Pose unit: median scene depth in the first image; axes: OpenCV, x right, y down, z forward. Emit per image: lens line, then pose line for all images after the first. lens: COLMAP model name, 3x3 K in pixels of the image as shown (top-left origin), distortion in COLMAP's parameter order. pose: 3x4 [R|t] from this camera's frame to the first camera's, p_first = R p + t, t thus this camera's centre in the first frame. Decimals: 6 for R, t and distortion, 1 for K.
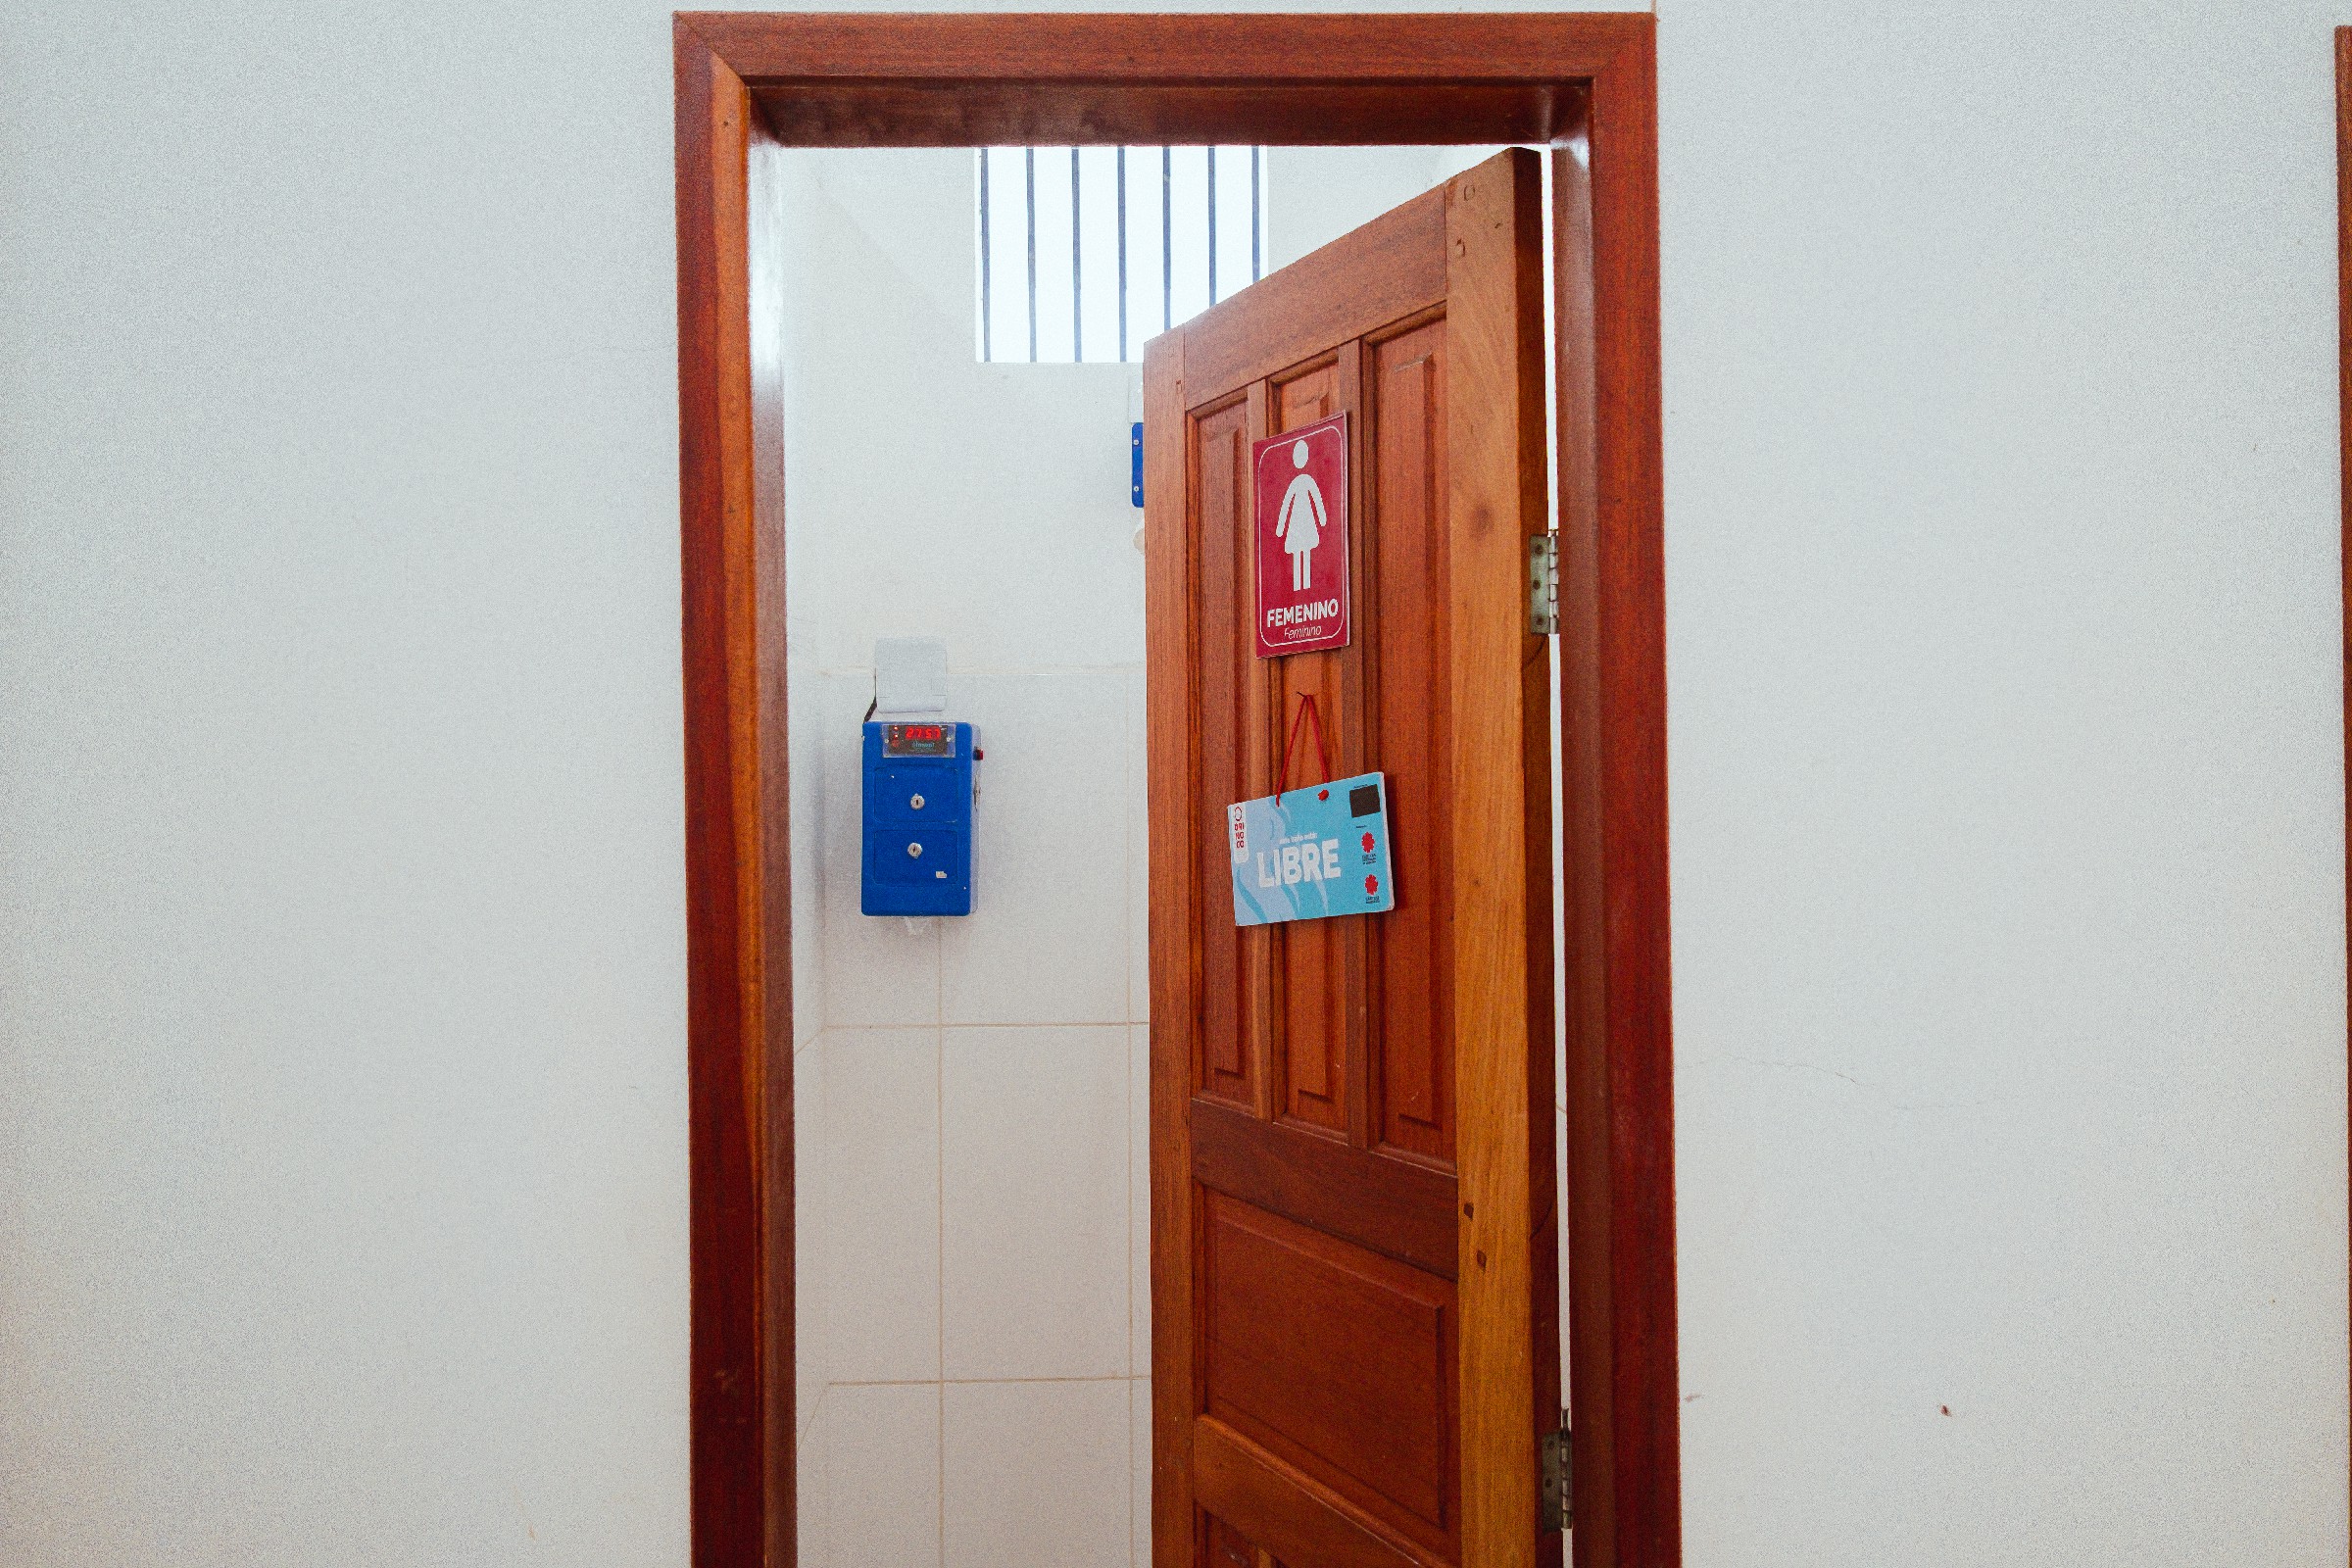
lens RADIAL K [[1545.8, 0, 1173.1], [0, 1545.8, 789.9], [0, 0, 1]] dist [-0.000367, 0.000982]
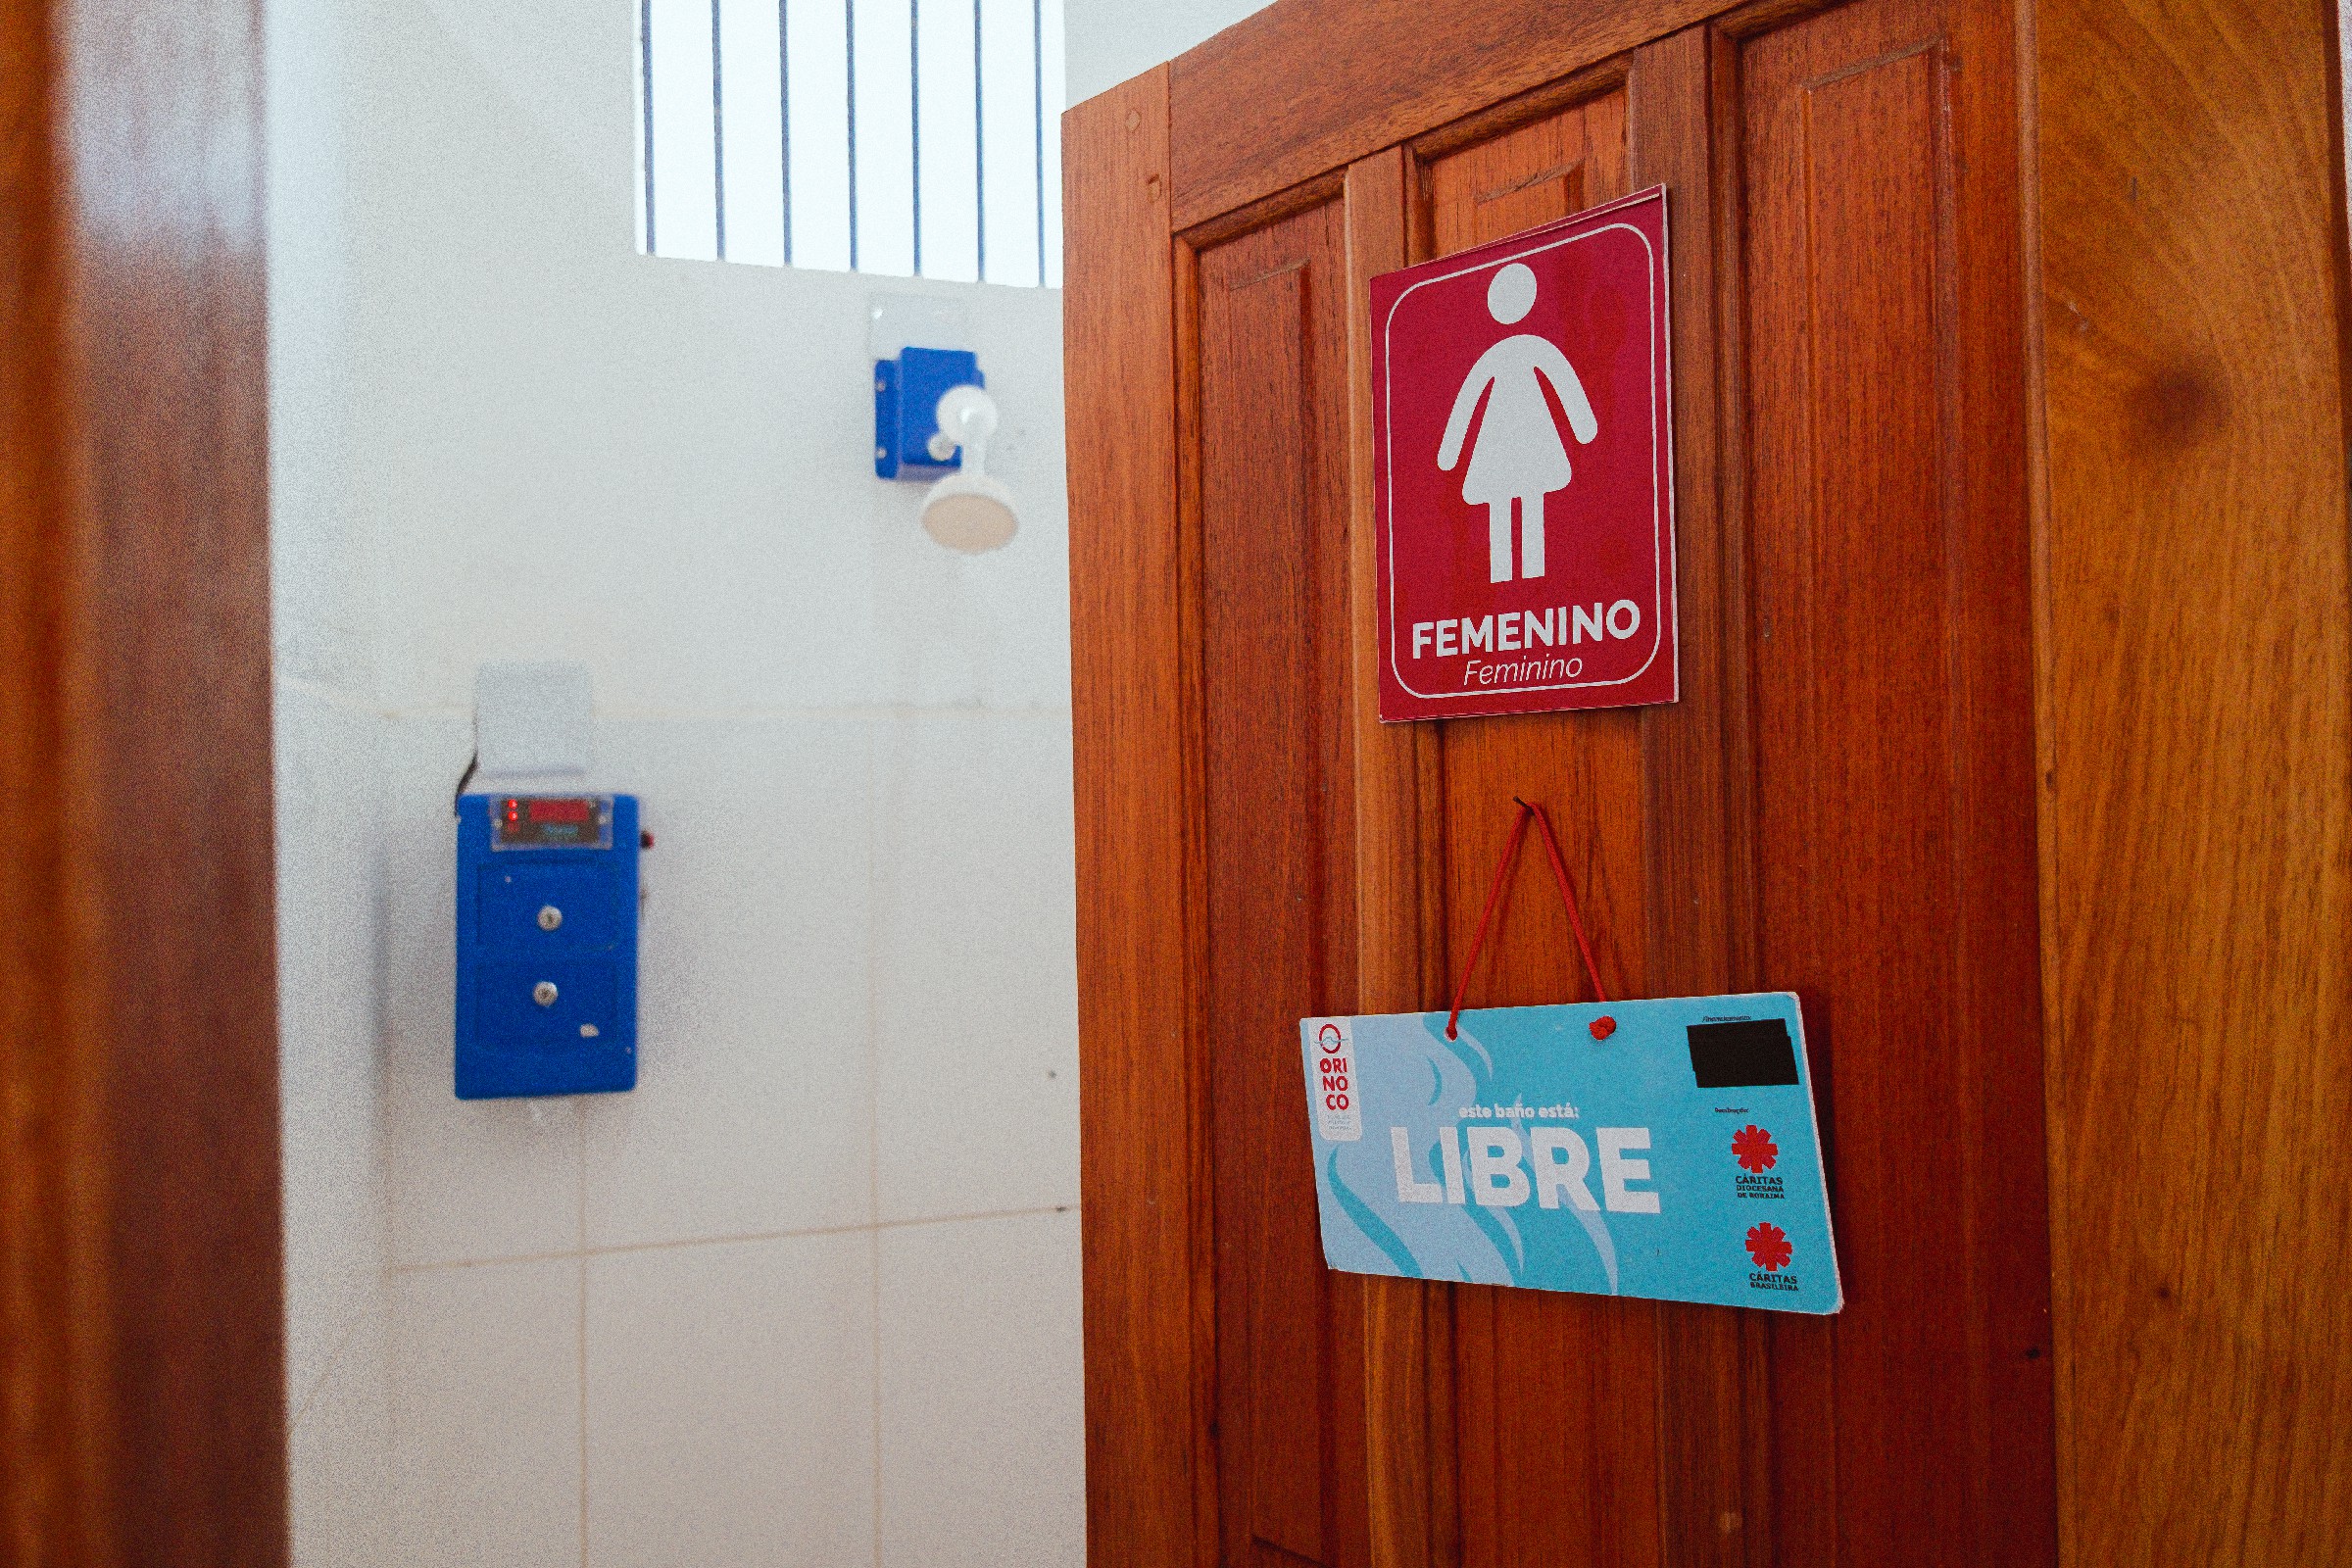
lens RADIAL K [[1545.8, 0, 1193.6], [0, 1545.8, 783.2], [0, 0, 1]] dist [-0.000367, 0.000982]
pose [[0.966246, -0.006017, 0.257552, -0.130298], [0.011606, 0.999729, -0.020186, -0.058339], [-0.257361, 0.022494, 0.966054, 0.561845]]
